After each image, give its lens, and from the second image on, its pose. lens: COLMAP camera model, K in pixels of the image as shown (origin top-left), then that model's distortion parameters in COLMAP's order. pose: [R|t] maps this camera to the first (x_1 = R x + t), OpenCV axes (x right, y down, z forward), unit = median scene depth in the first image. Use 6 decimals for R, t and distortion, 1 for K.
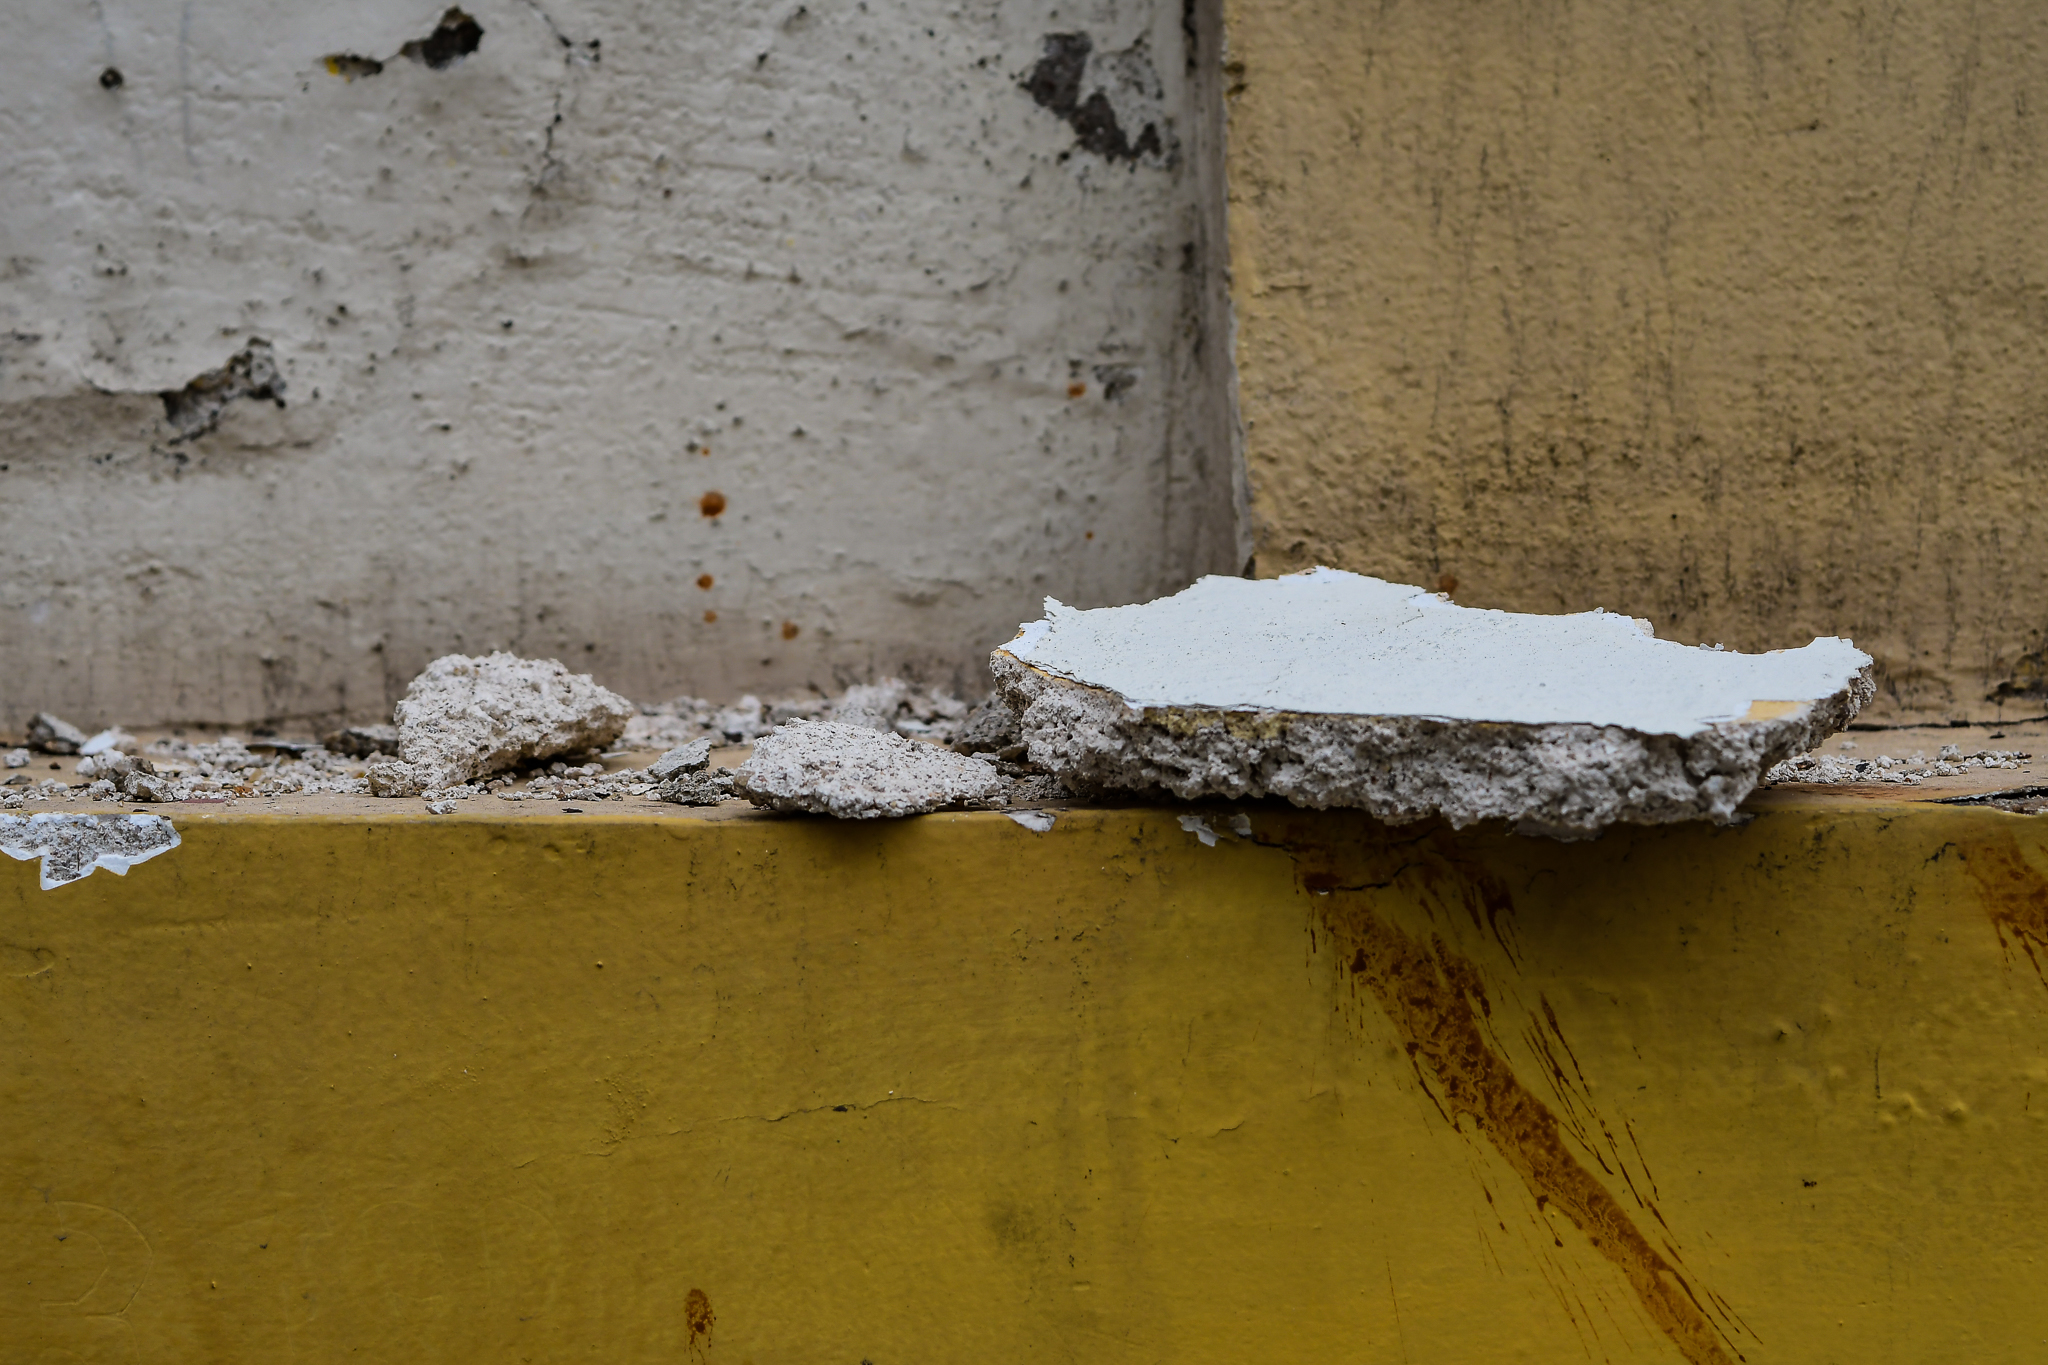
lens RADIAL K [[4233.6, 0, 1024.0], [0, 4233.6, 682.5], [0, 0, 1]] dist [0.028290, 0.099612]
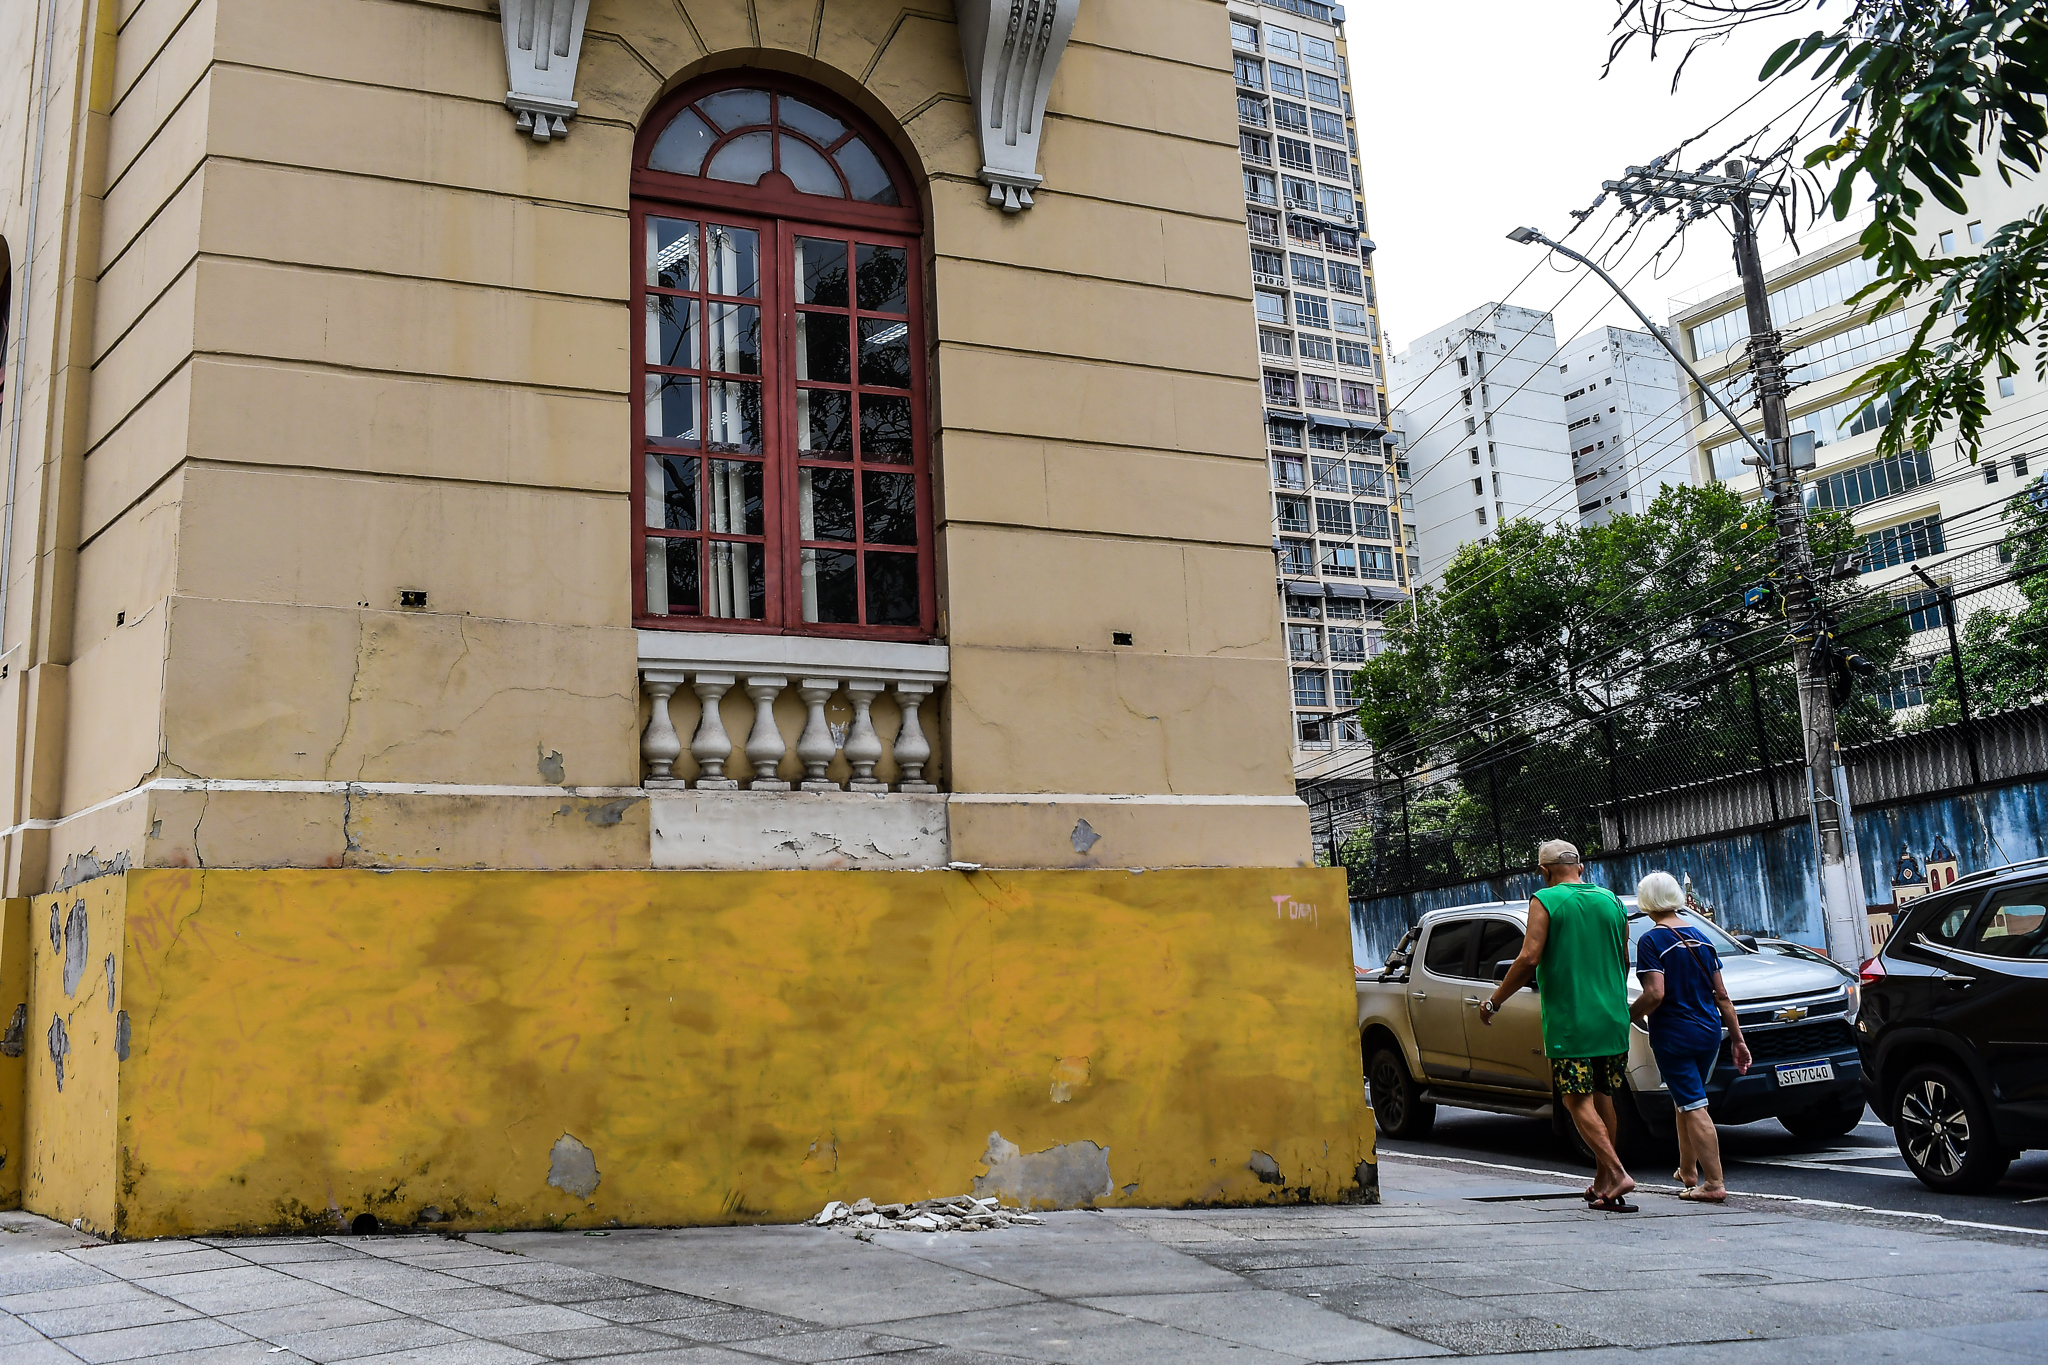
lens RADIAL K [[1714.5, 0, 1008.0], [0, 1714.5, 671.3], [0, 0, 1]] dist [-0.085635, 0.009229]
pose [[0.926910, 0.049140, 0.372052, -3.243377], [0.016181, 0.985235, -0.170442, 0.553789], [-0.374934, 0.164004, 0.912429, -7.957203]]
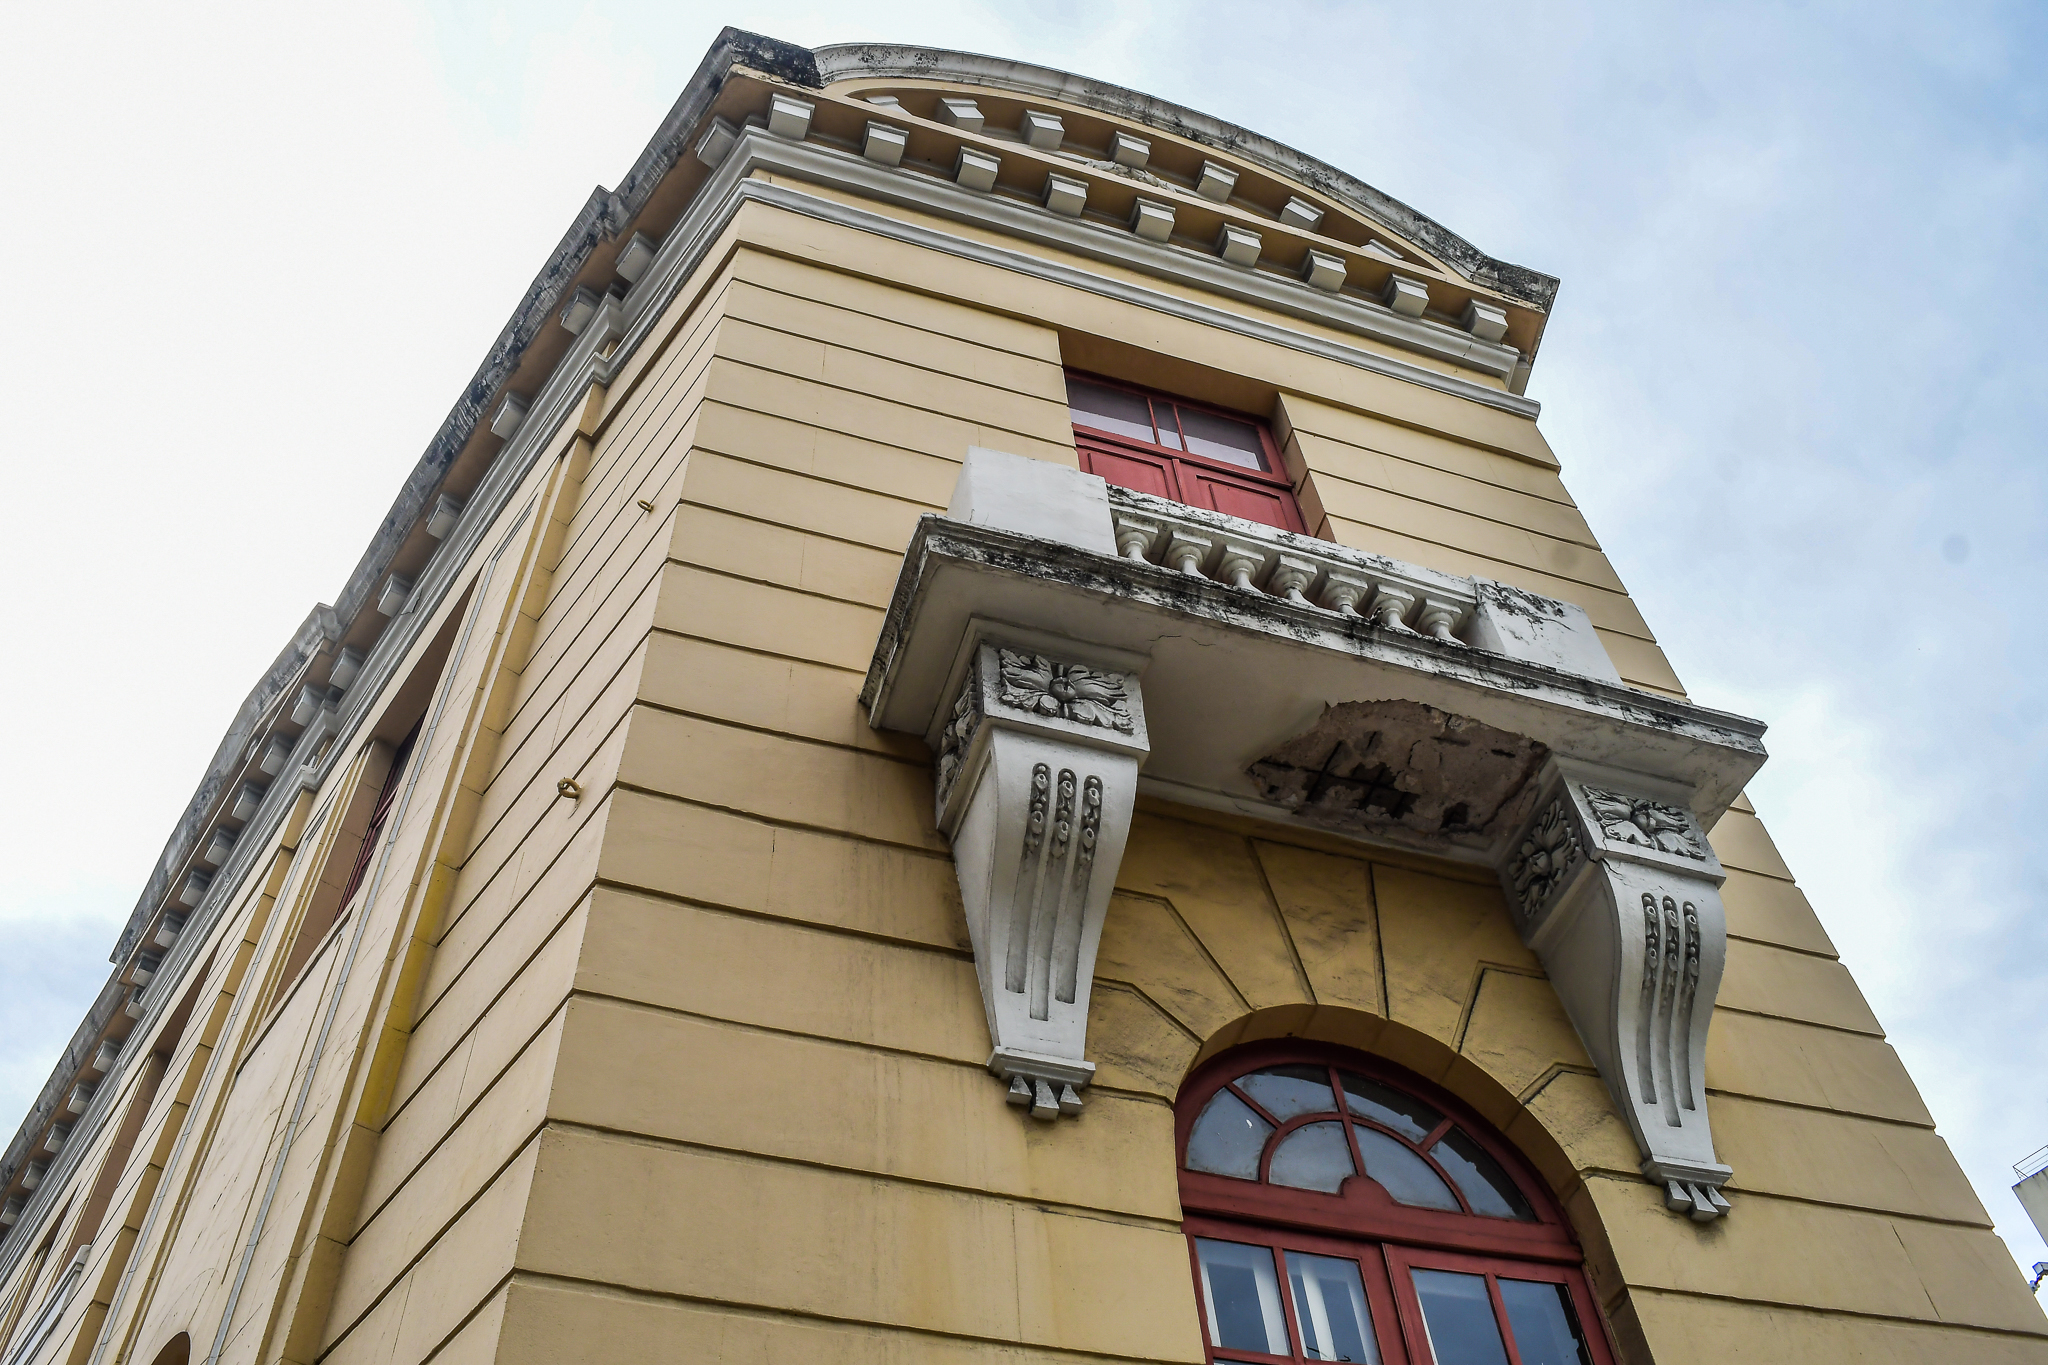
lens RADIAL K [[1605.8, 0, 1024.0], [0, 1605.8, 682.5], [0, 0, 1]] dist [-0.080706, -0.001243]
pose [[0.955304, 0.212167, 0.205861, -3.887653], [0.027138, 0.630481, -0.775730, -0.533897], [-0.294376, 0.746645, 0.596544, -3.460158]]
